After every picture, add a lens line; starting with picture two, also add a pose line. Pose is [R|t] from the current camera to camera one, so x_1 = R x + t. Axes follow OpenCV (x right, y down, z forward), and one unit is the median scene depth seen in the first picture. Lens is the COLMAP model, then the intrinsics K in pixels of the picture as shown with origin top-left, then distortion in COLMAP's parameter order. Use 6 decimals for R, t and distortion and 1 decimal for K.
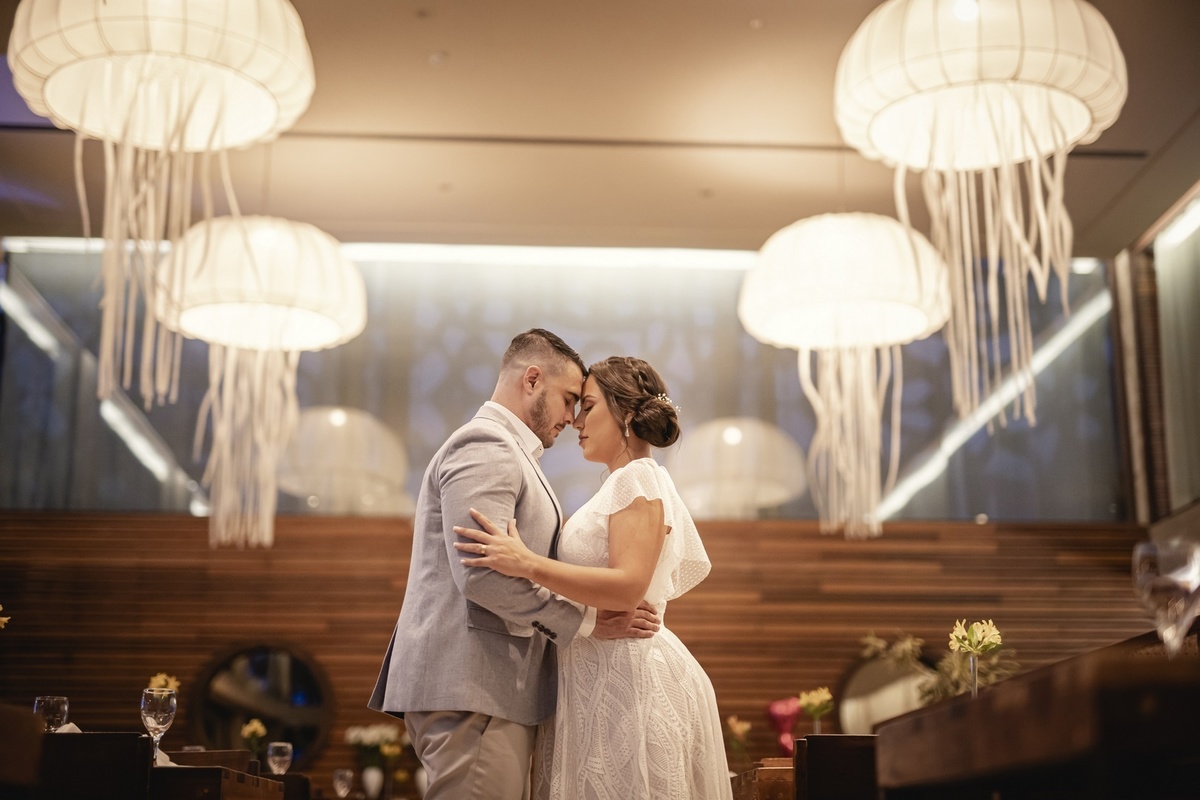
lens RADIAL K [[1719.2, 0, 597.6], [0, 1719.2, 420.4], [0, 0, 1]] dist [0.005356, 0.044577]
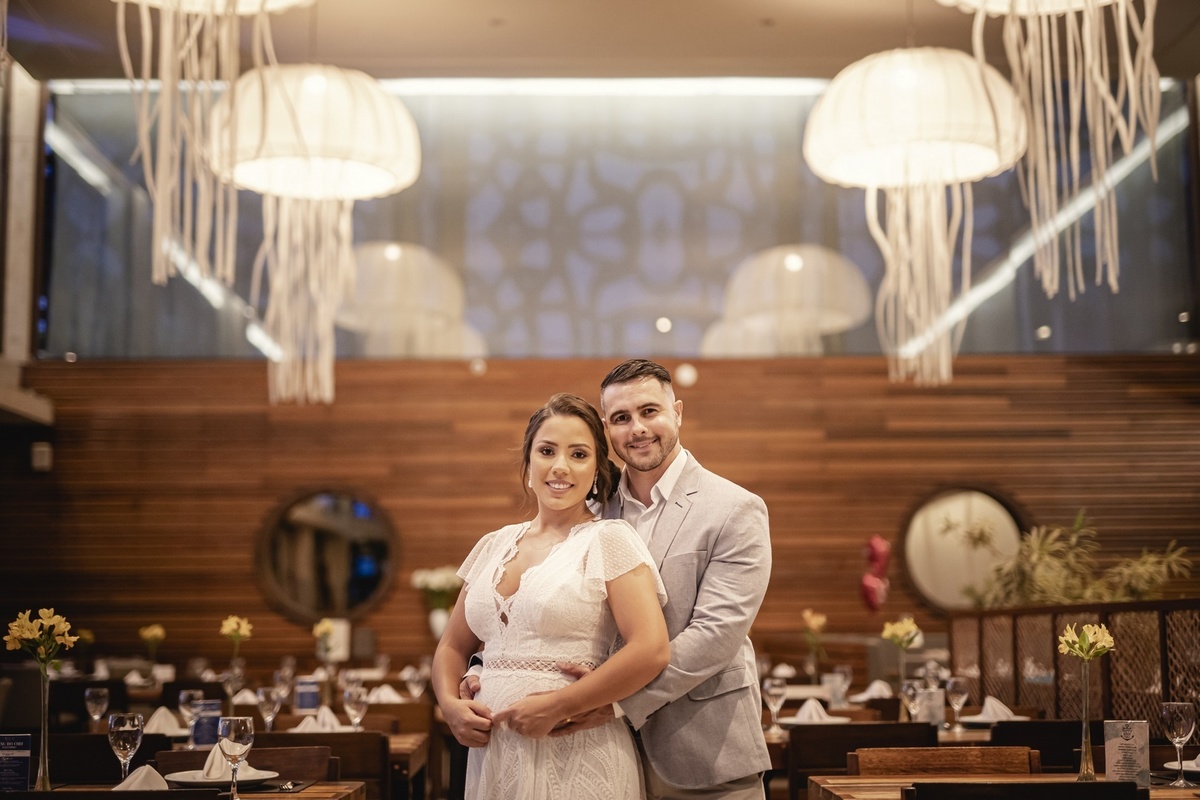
lens RADIAL K [[1719.2, 0, 597.6], [0, 1719.2, 420.4], [0, 0, 1]] dist [0.005356, 0.044577]
pose [[0.999396, -0.013638, -0.031975, -0.004582], [0.017406, 0.992539, 0.120681, -0.029373], [0.030091, -0.121164, 0.992176, 0.016693]]
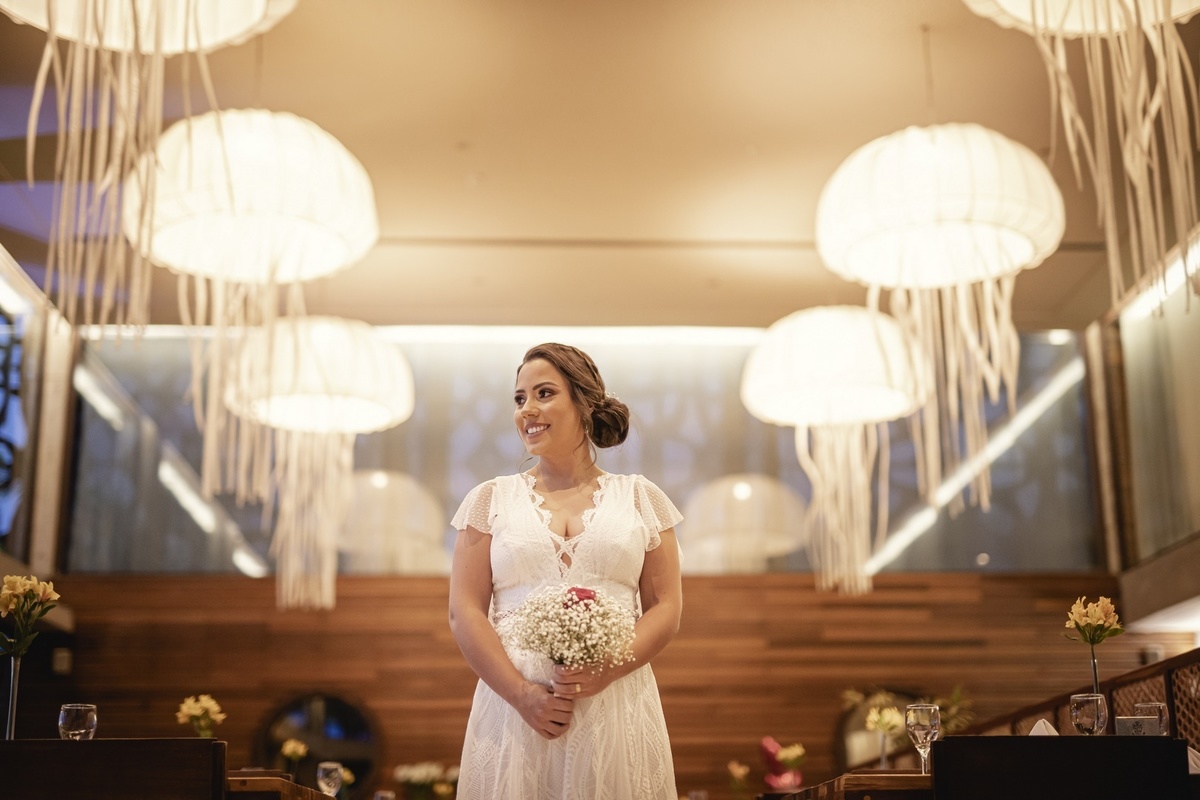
lens RADIAL K [[1724.4, 0, 610.4], [0, 1724.4, 399.2], [0, 0, 1]] dist [0.022556, 0.039245]
pose [[0.999928, -0.011650, -0.002841, -0.001432], [0.011569, 0.999569, -0.026980, -0.027724], [0.003154, 0.026946, 0.999632, -0.123409]]
